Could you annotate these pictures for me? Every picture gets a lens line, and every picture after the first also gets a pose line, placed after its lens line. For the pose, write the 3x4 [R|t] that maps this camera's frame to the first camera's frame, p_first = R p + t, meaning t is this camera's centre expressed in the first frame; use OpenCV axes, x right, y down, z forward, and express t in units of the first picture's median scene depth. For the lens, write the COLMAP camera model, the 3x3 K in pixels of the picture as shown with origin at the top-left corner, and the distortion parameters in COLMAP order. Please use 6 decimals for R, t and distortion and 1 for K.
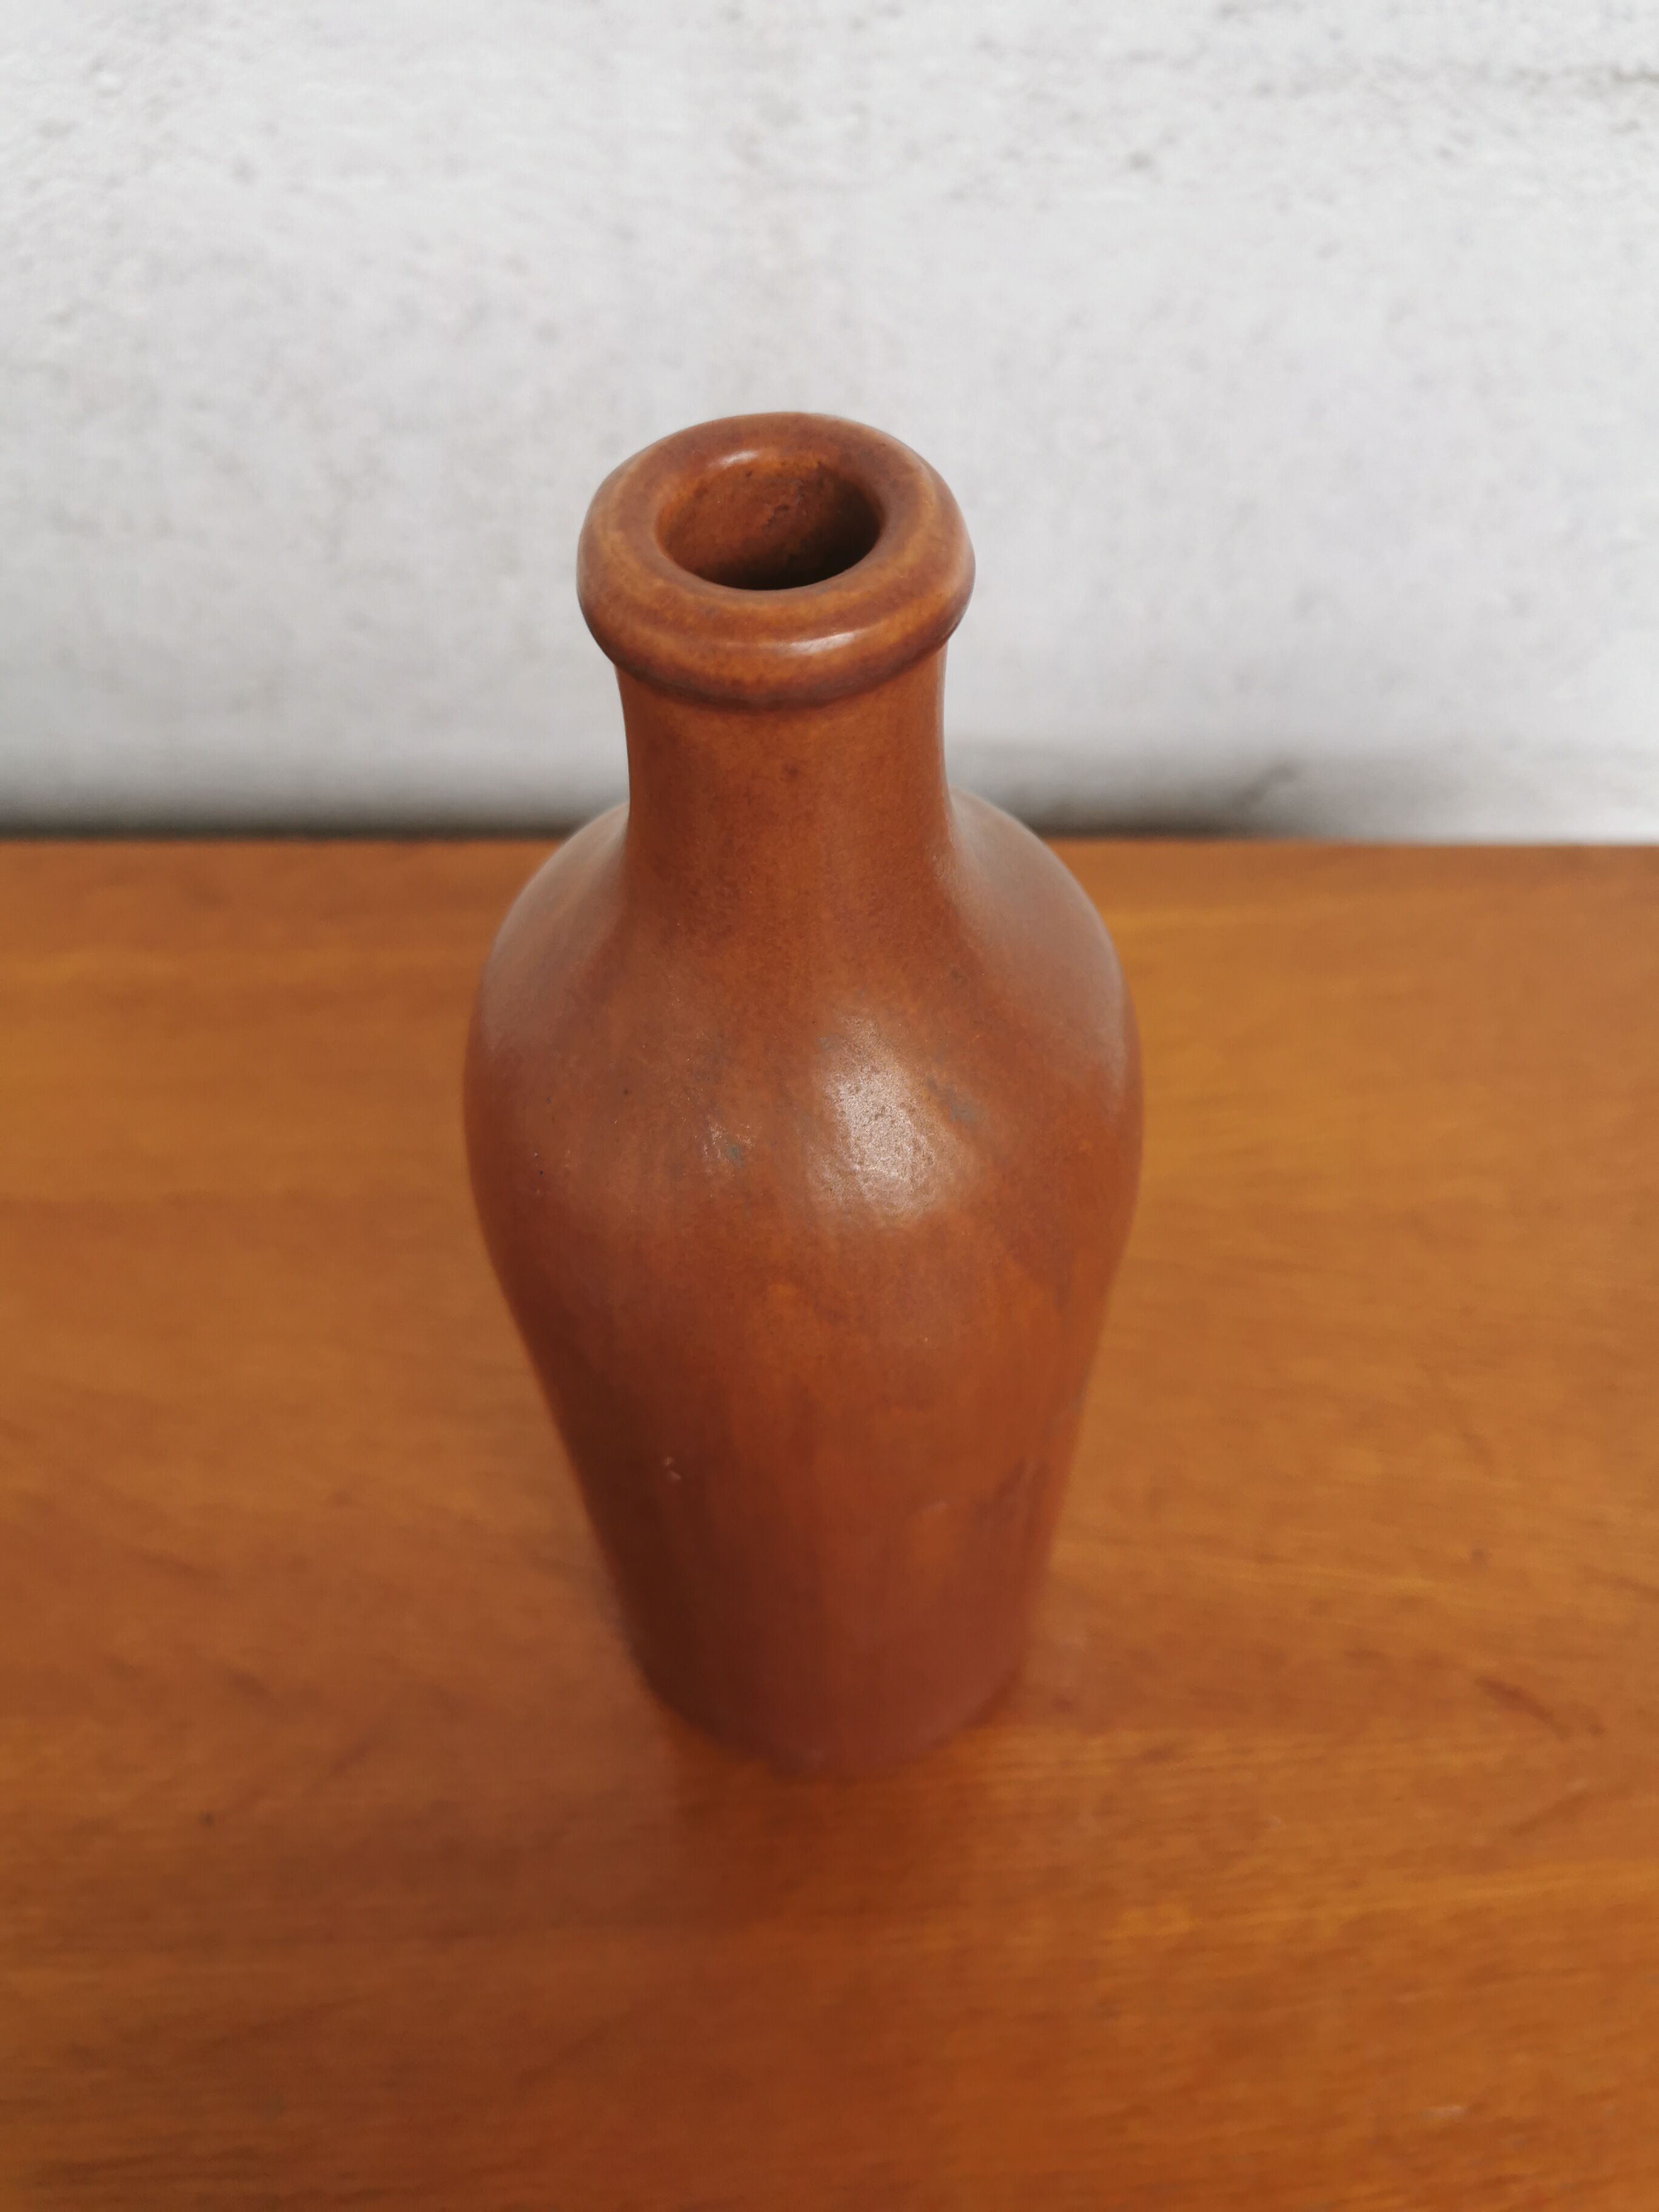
lens RADIAL K [[1778.2, 0, 840.7], [0, 1778.2, 1111.6], [0, 0, 1]] dist [-0.002952, -0.012070]
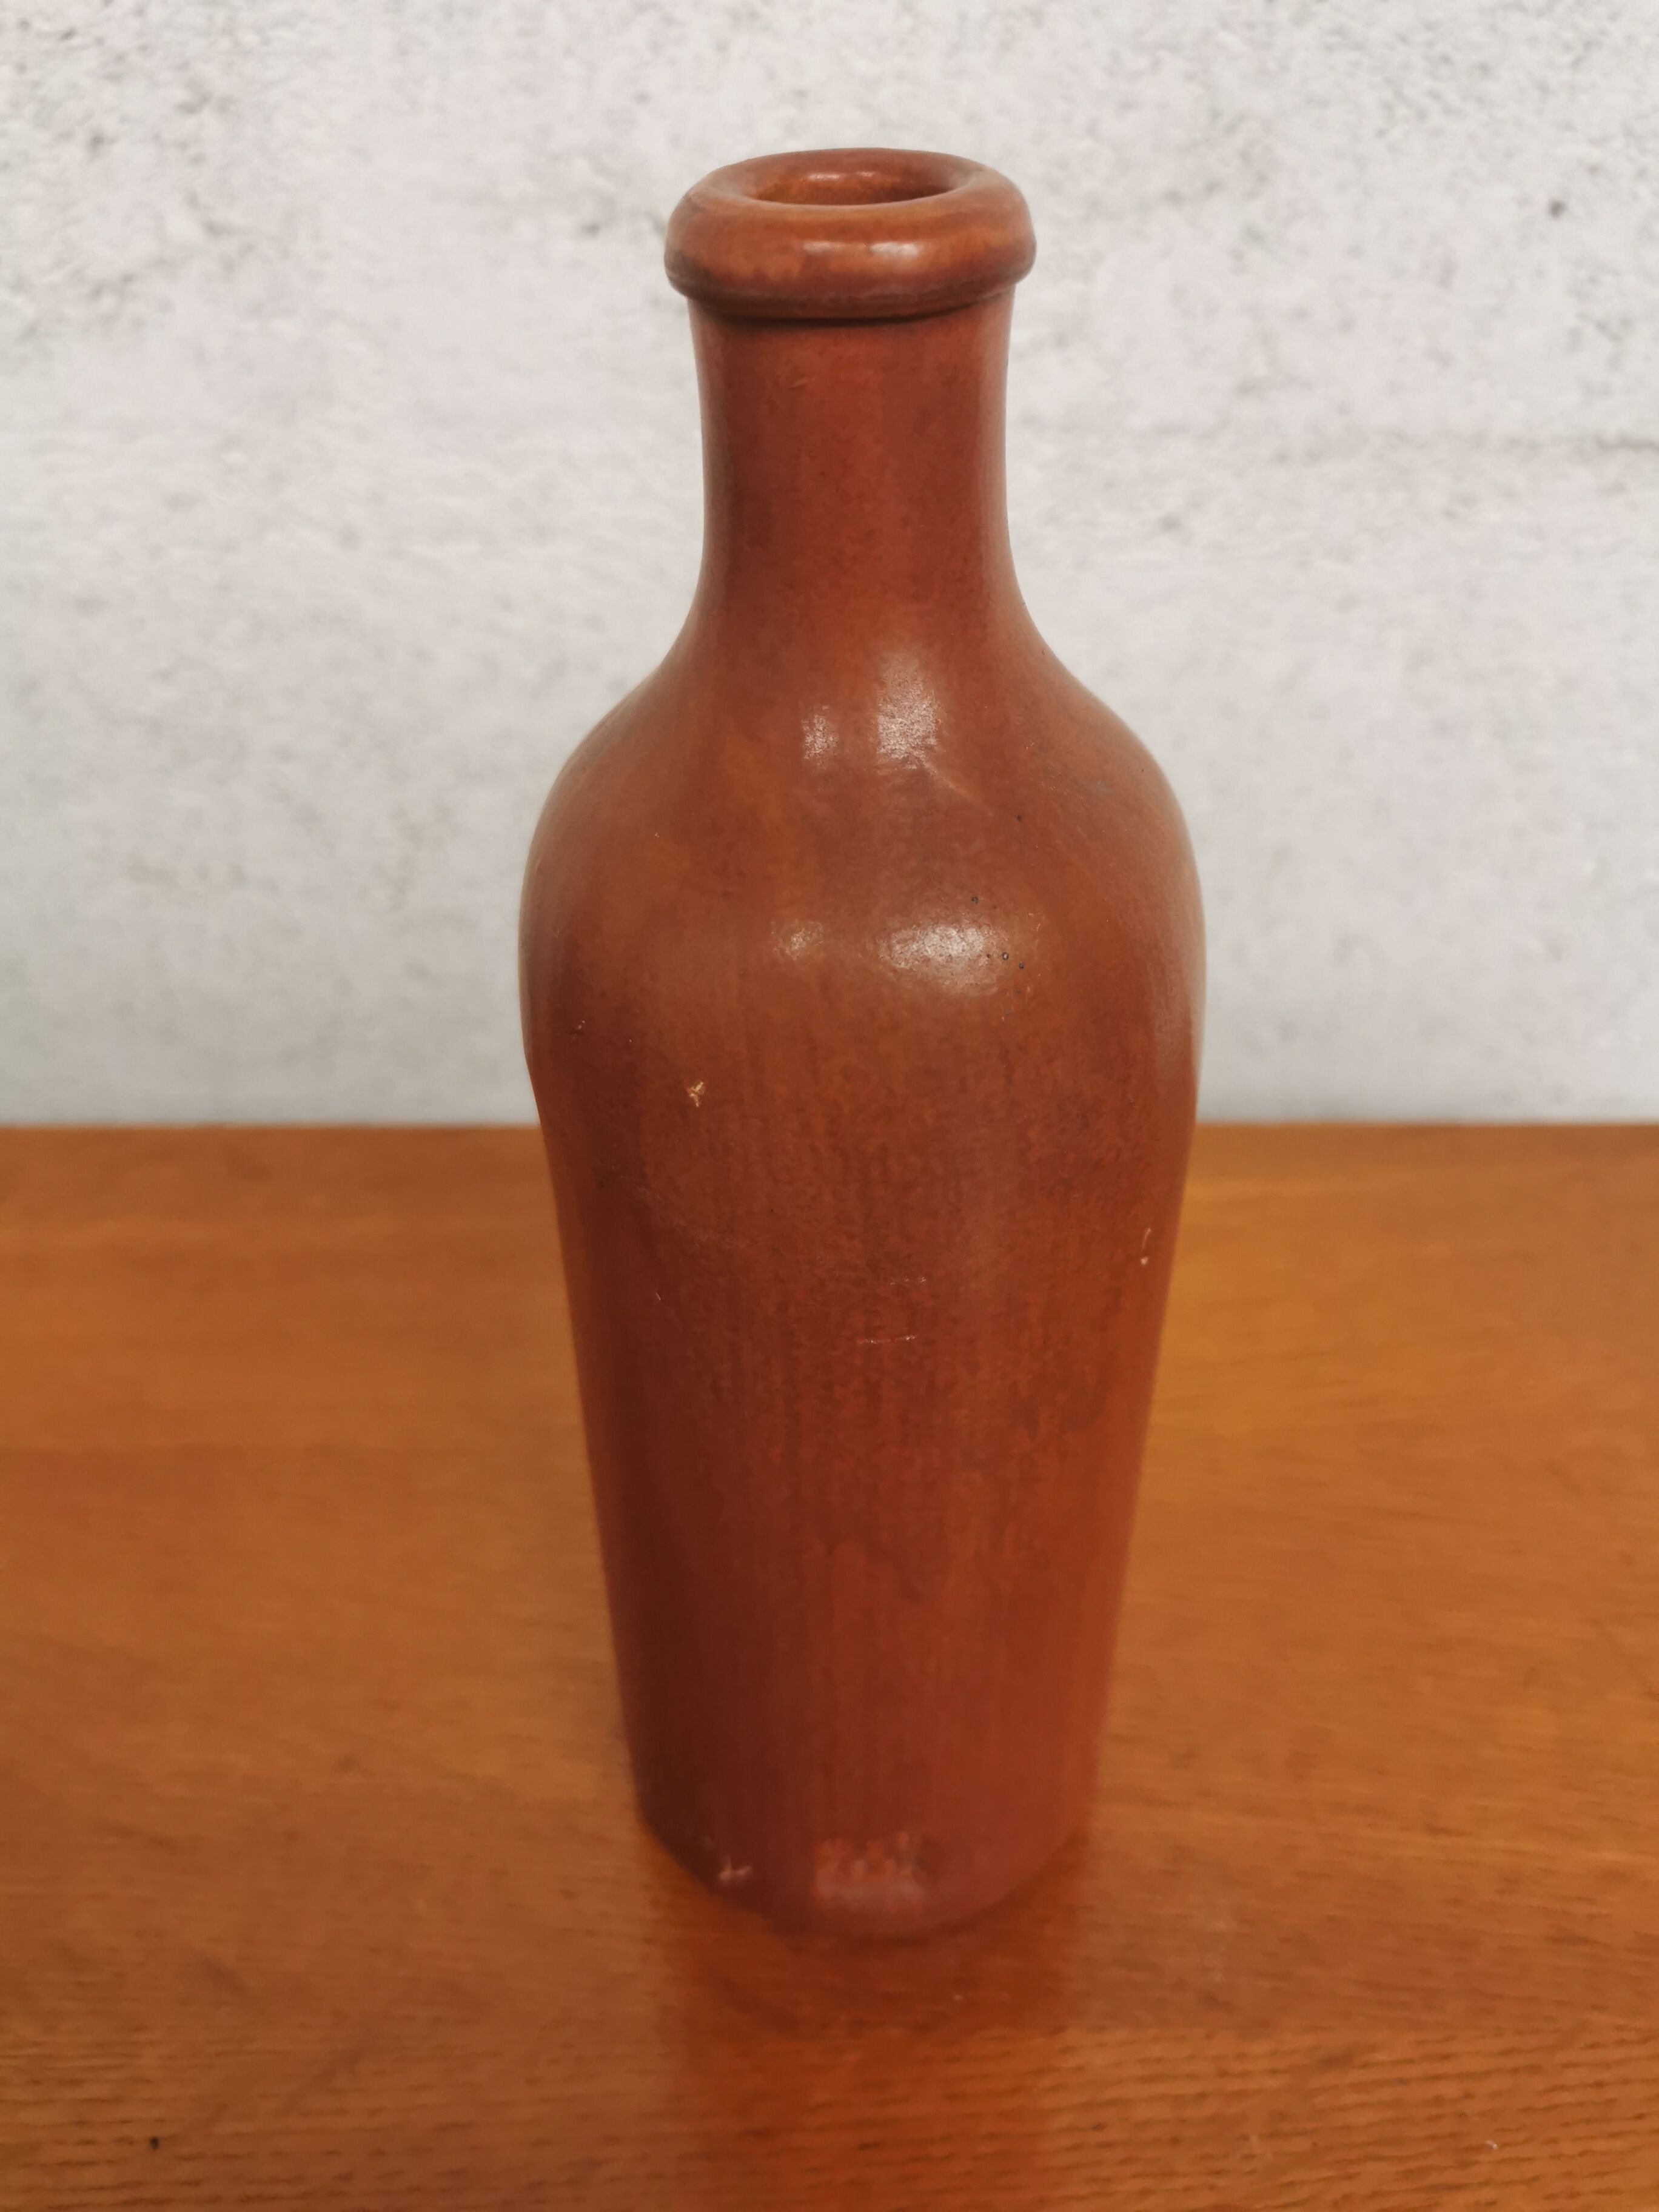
lens RADIAL K [[1778.2, 0, 840.7], [0, 1778.2, 1111.6], [0, 0, 1]] dist [-0.002952, -0.012070]
pose [[0.999994, -0.002157, -0.002884, -0.033721], [0.001164, 0.951358, -0.308085, 0.153364], [0.003408, 0.308080, 0.951354, 0.073675]]
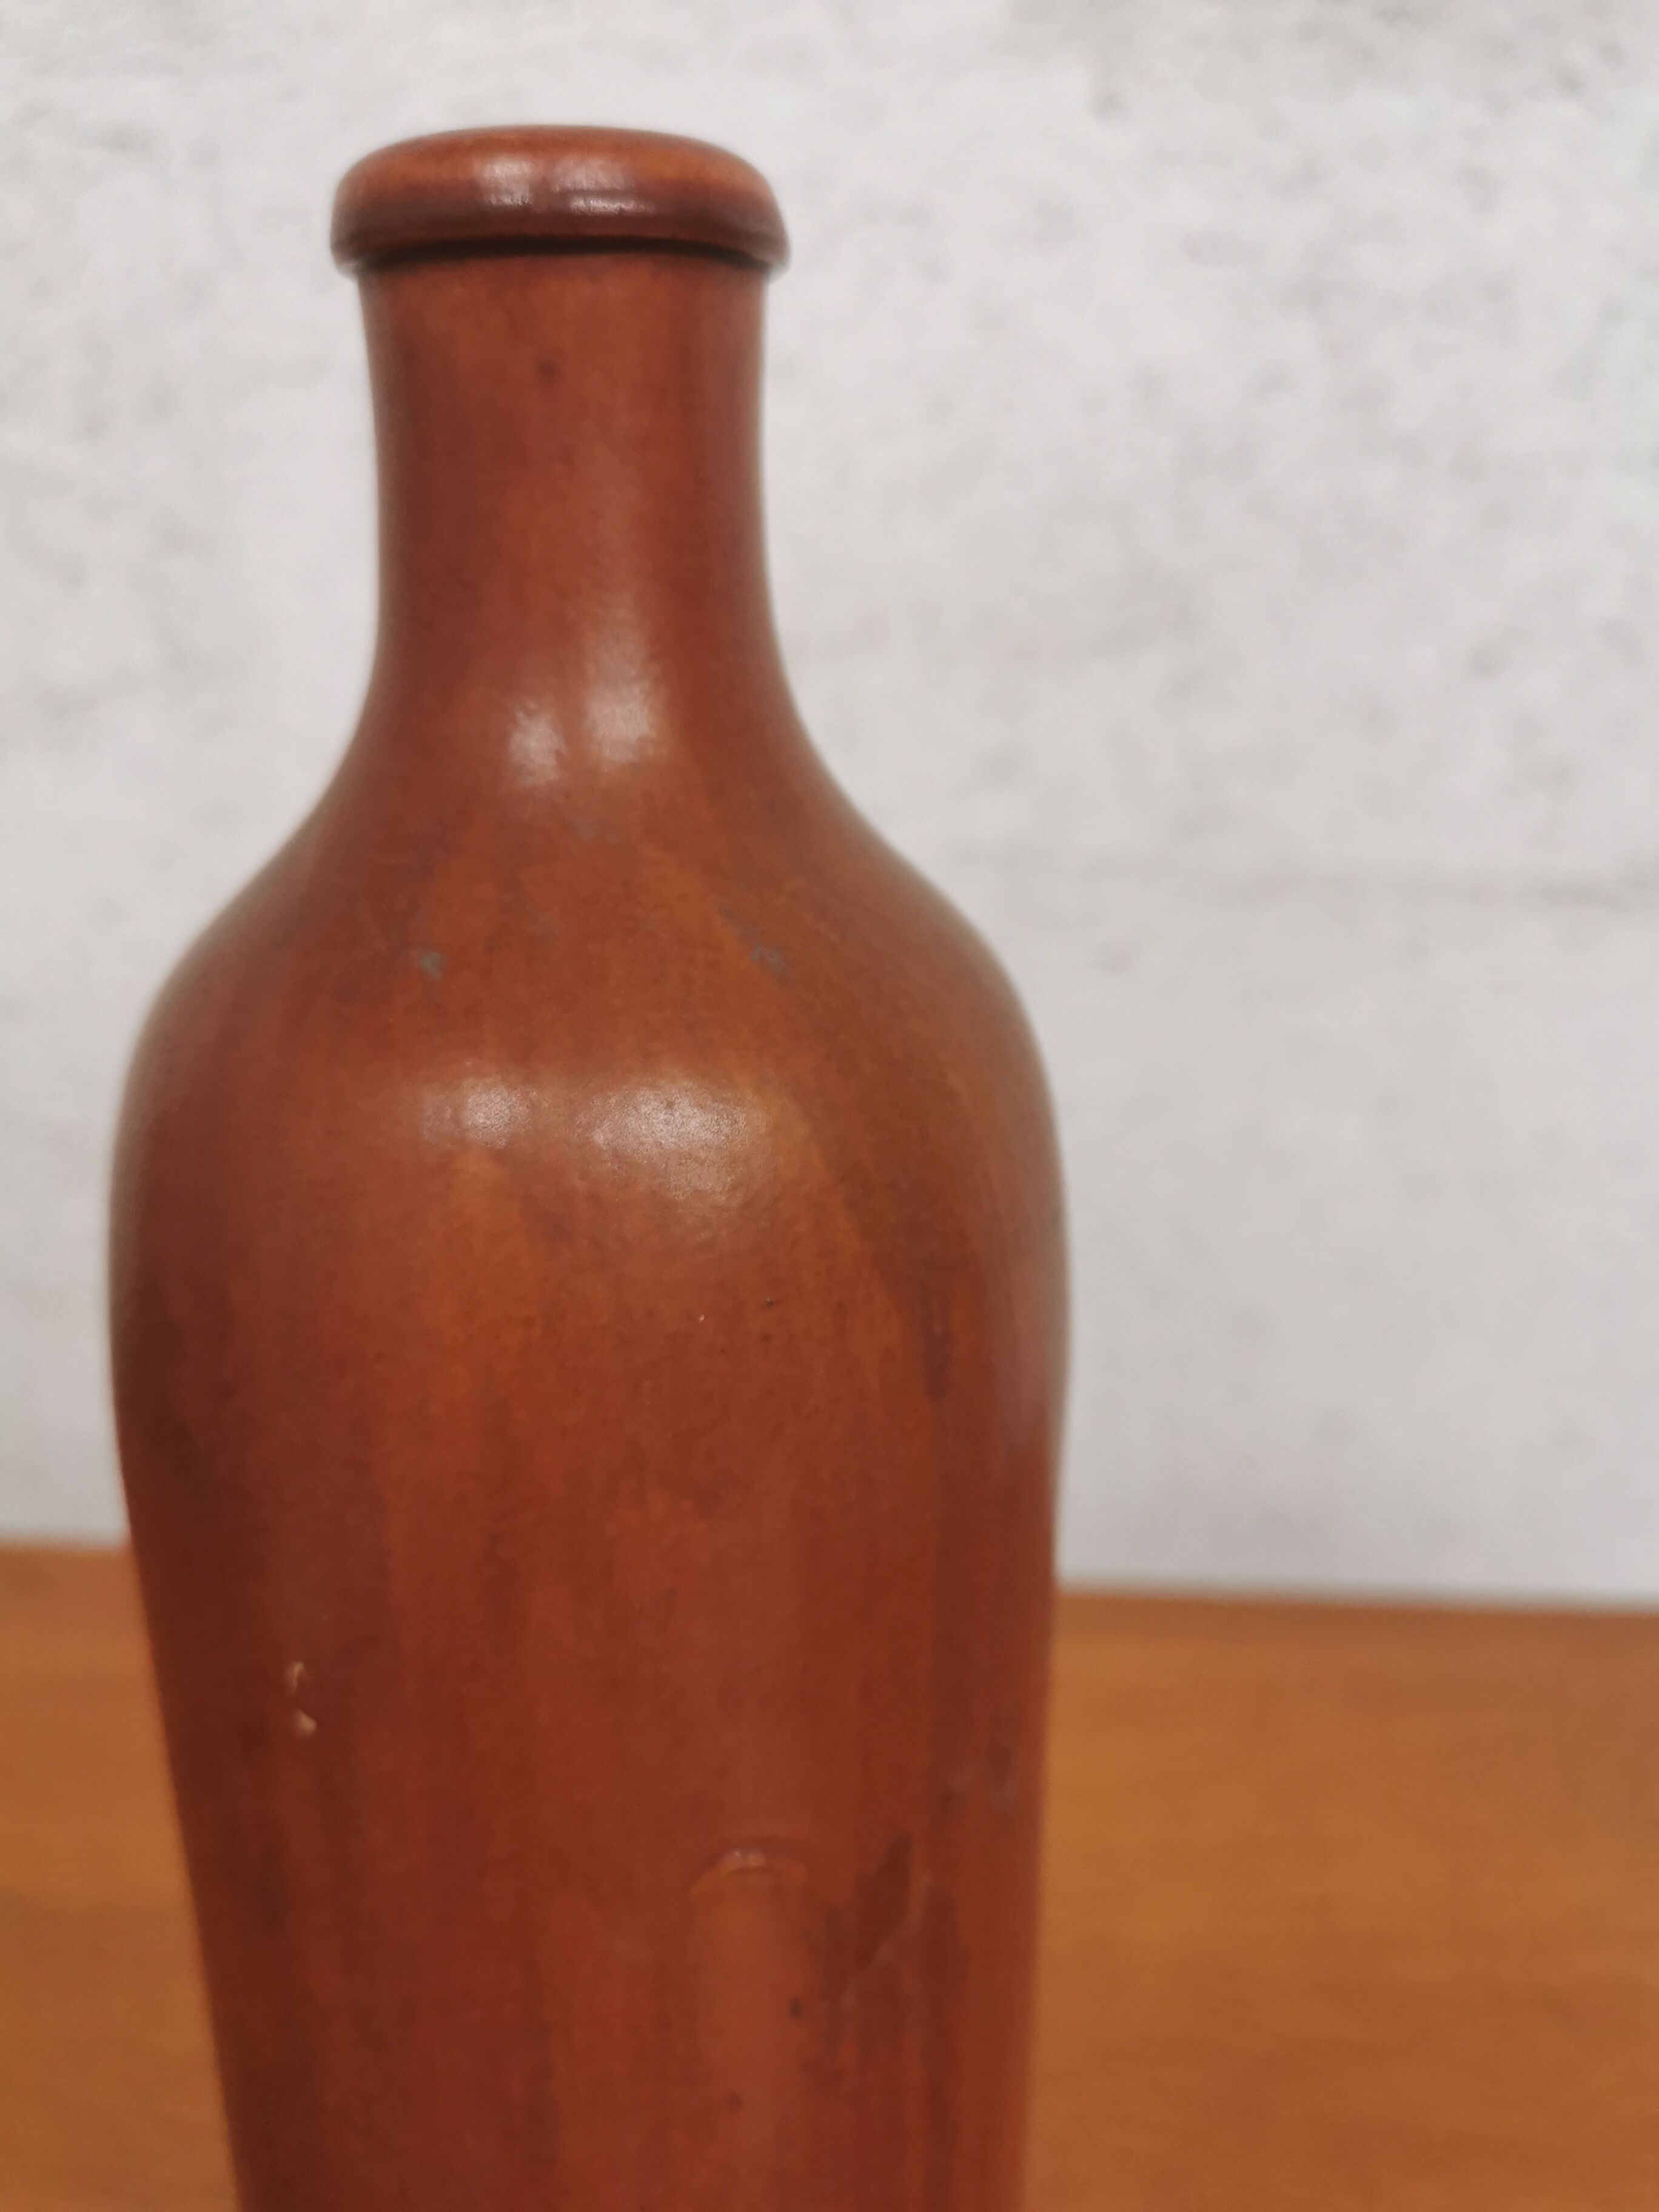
lens RADIAL K [[1830.4, 0, 833.4], [0, 1830.4, 1116.0], [0, 0, 1]] dist [-0.030383, -0.000516]
pose [[0.998647, 0.031317, -0.041506, 0.053465], [-0.049948, 0.799589, -0.598466, 0.205227], [0.014445, 0.599730, 0.800072, 0.196464]]
